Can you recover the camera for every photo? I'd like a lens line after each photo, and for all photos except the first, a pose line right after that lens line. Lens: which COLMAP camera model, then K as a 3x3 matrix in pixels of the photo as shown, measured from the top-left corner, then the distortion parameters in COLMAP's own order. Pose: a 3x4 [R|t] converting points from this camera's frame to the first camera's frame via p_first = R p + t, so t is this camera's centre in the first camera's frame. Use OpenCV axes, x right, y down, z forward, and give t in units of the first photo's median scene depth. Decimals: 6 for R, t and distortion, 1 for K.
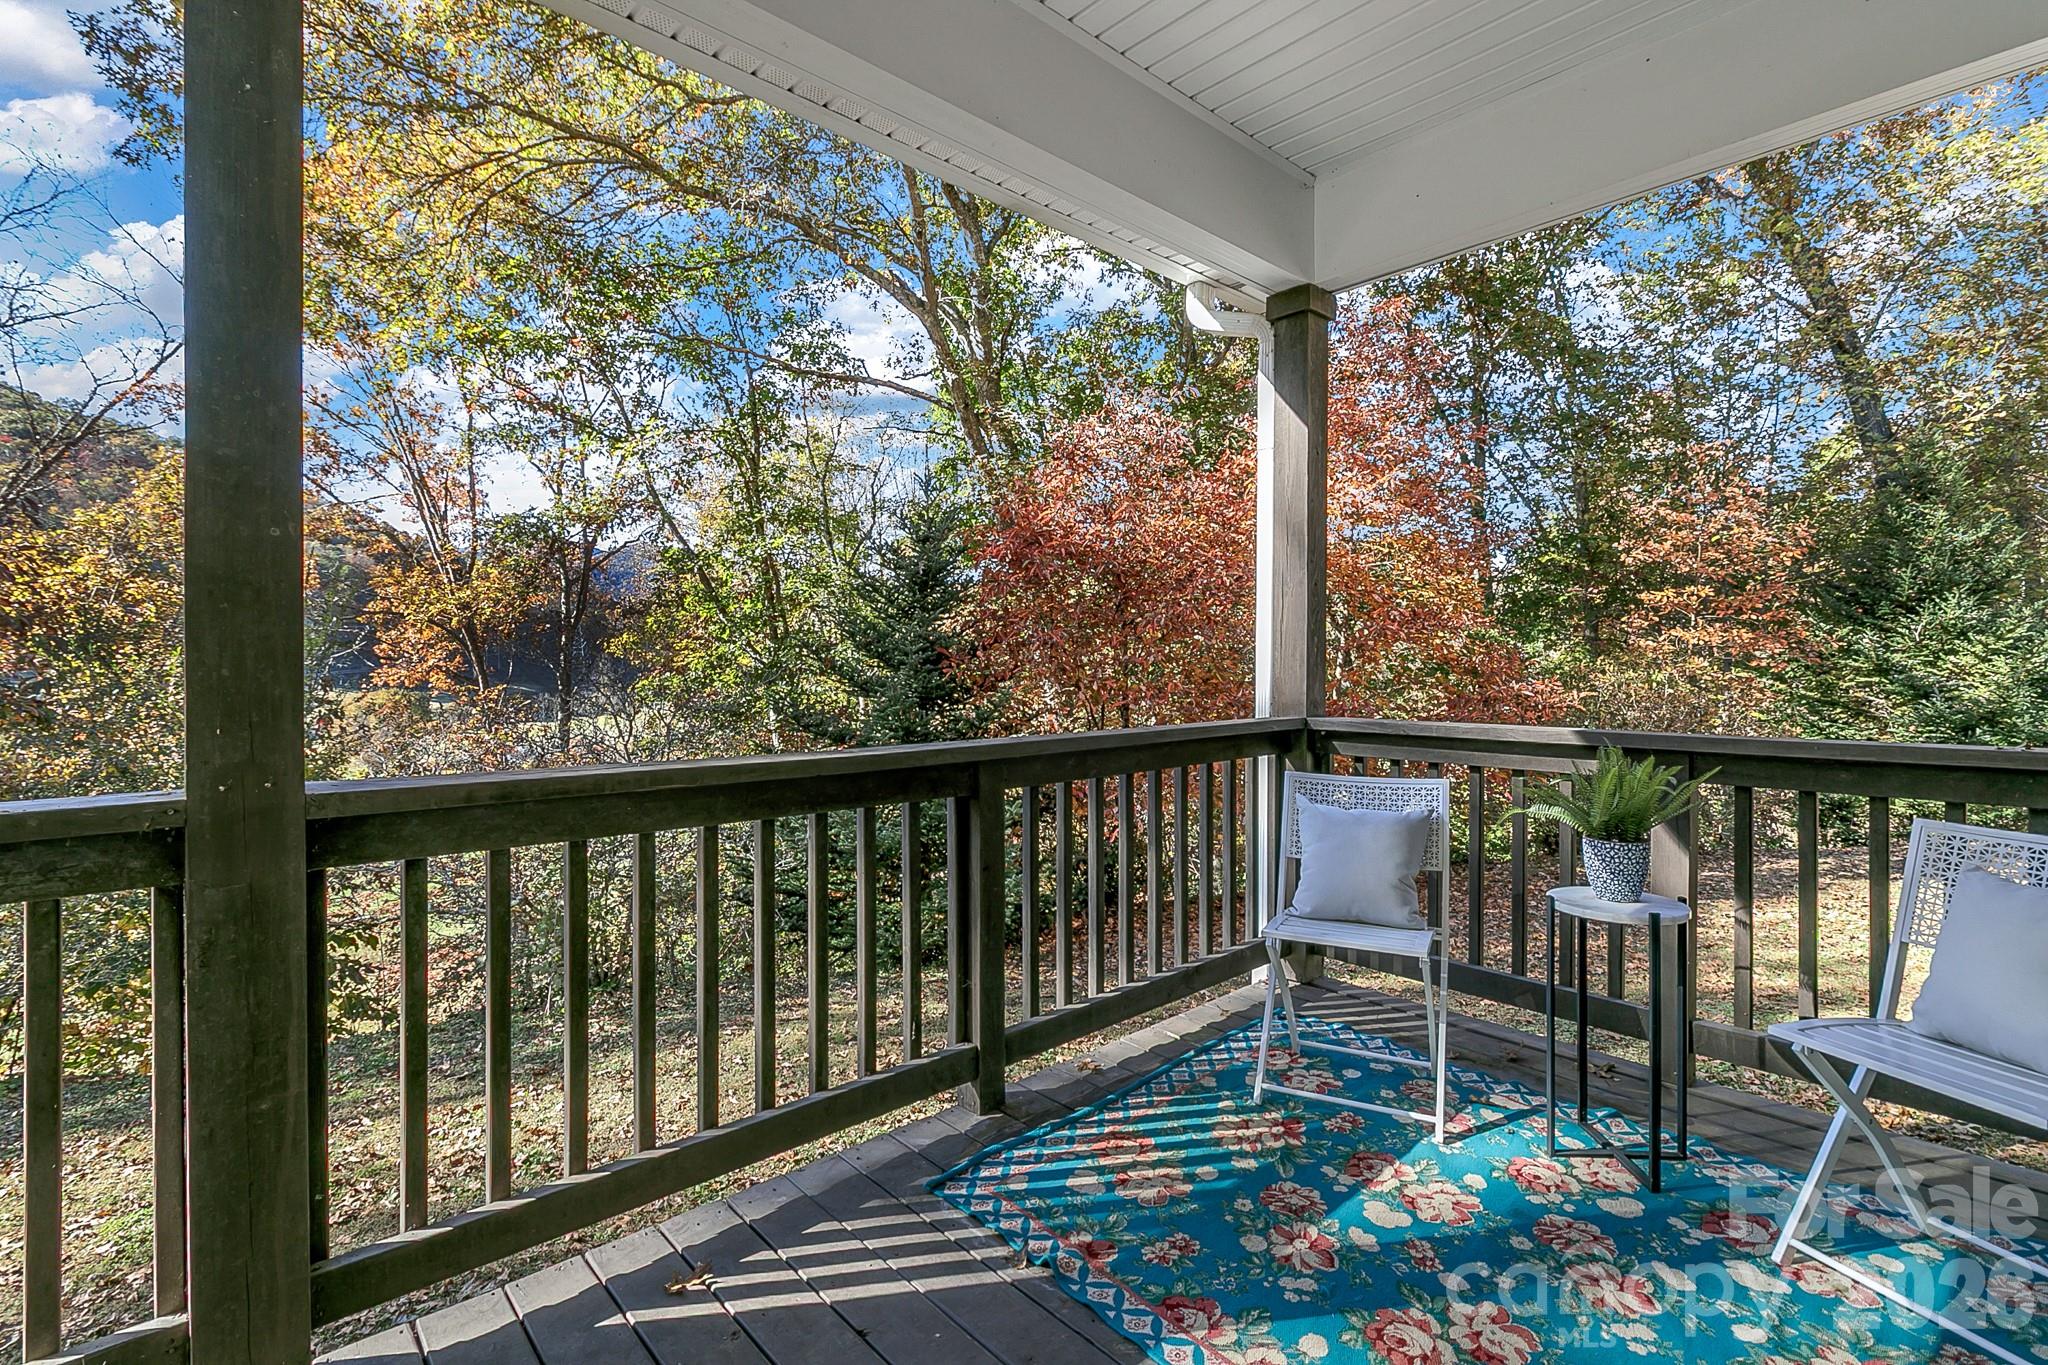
lens RADIAL K [[943.0, 0, 1025.3], [0, 943.0, 670.6], [0, 0, 1]] dist [-0.000610, -0.000700]
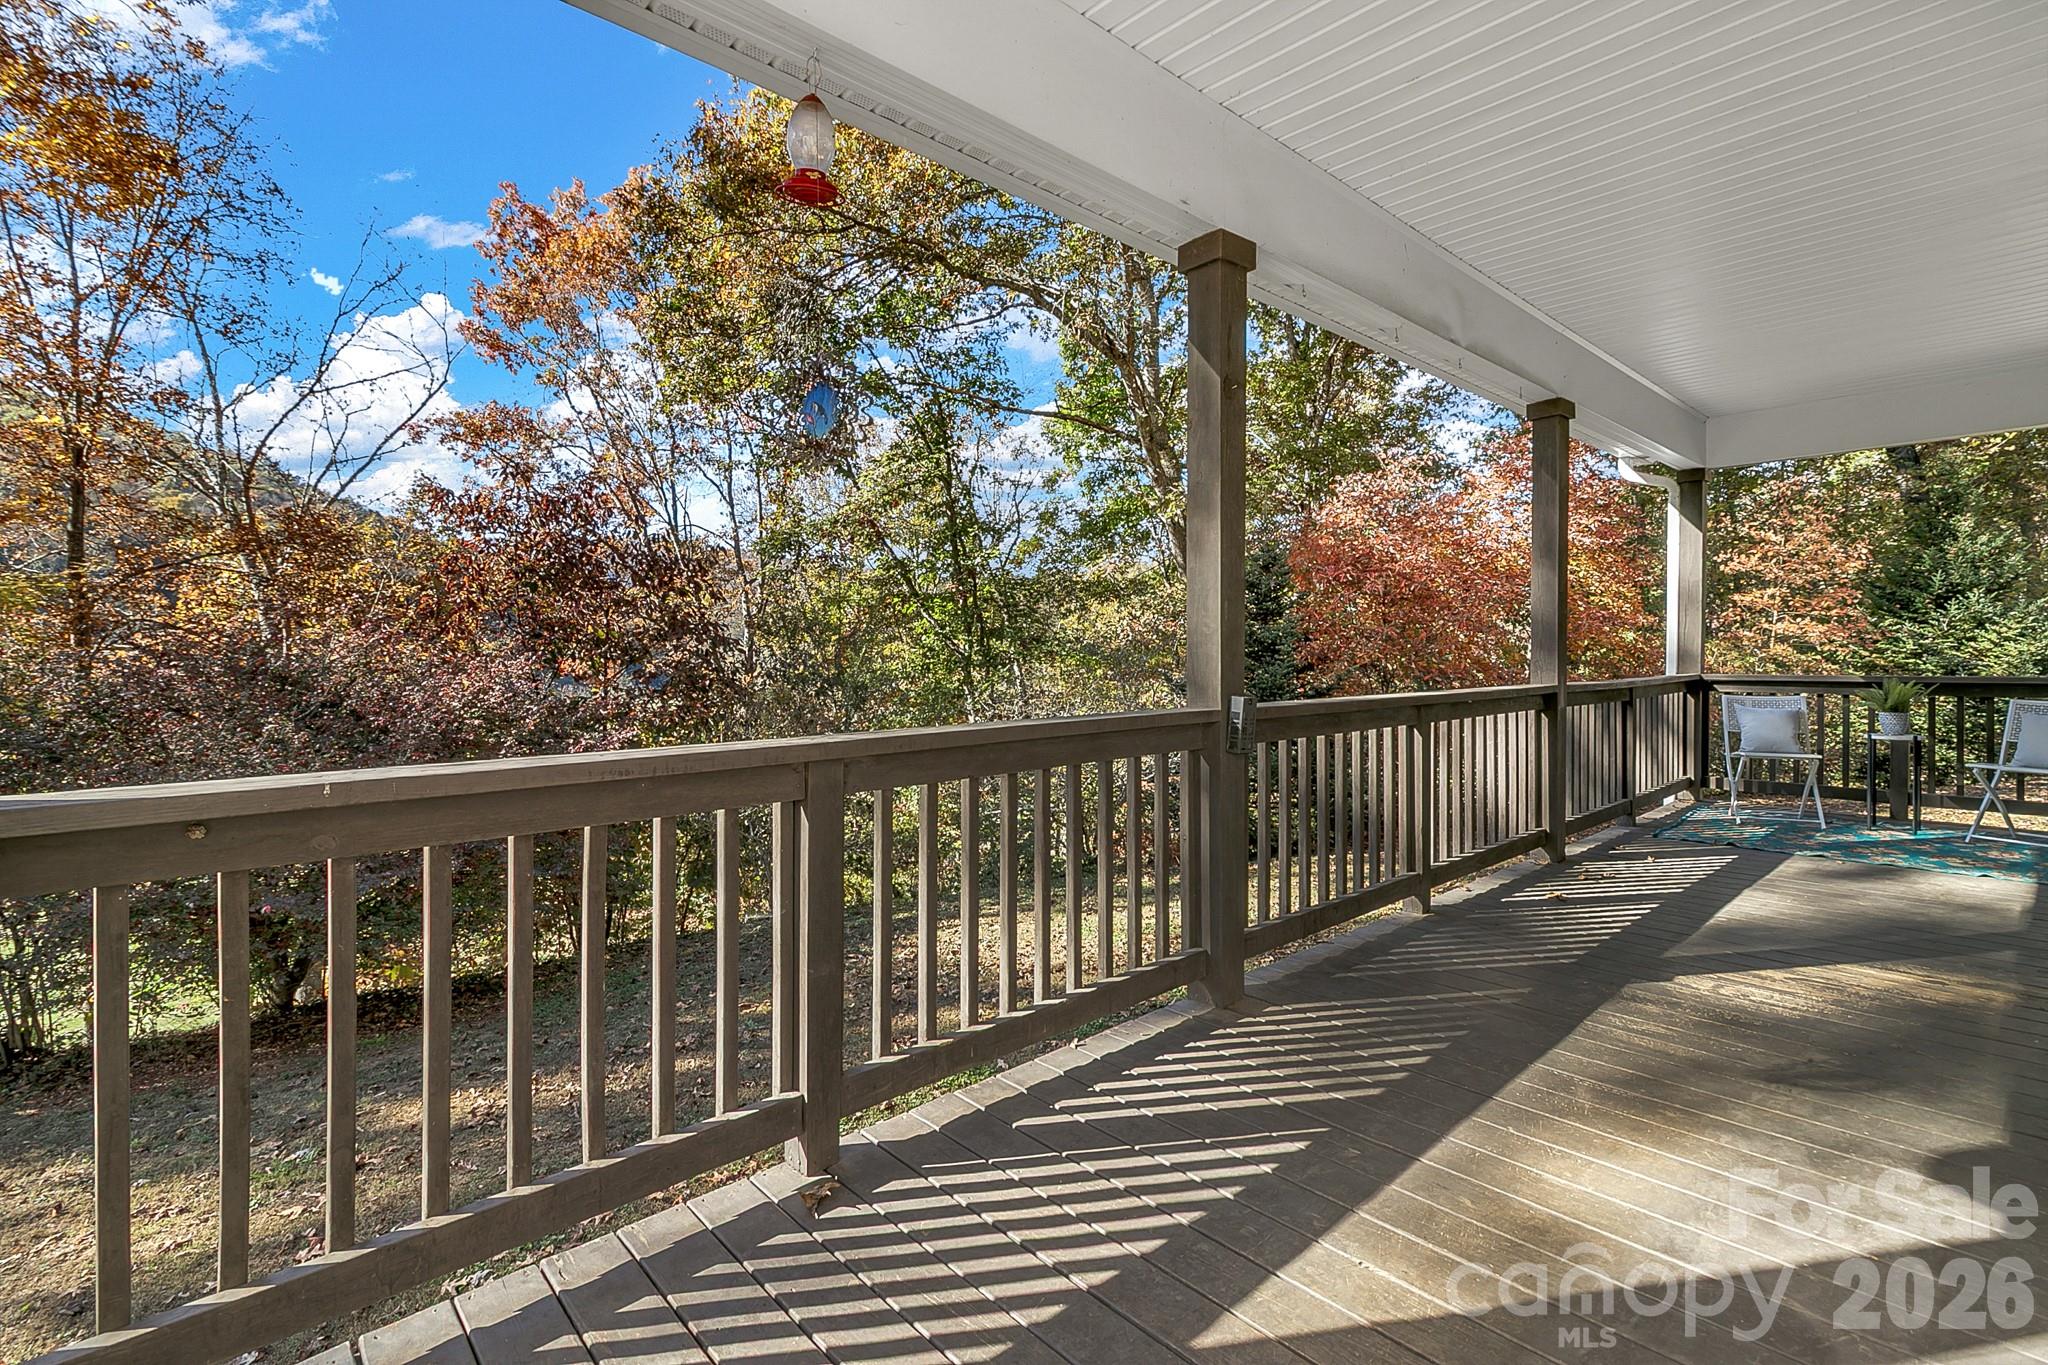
lens RADIAL K [[943.0, 0, 1022.1], [0, 943.0, 675.0], [0, 0, 1]] dist [-0.000610, -0.000700]
pose [[0.999983, -0.005730, 0.000809, -0.319204], [0.005717, 0.999868, 0.015213, 0.002744], [-0.000897, -0.015208, 0.999884, -0.288319]]
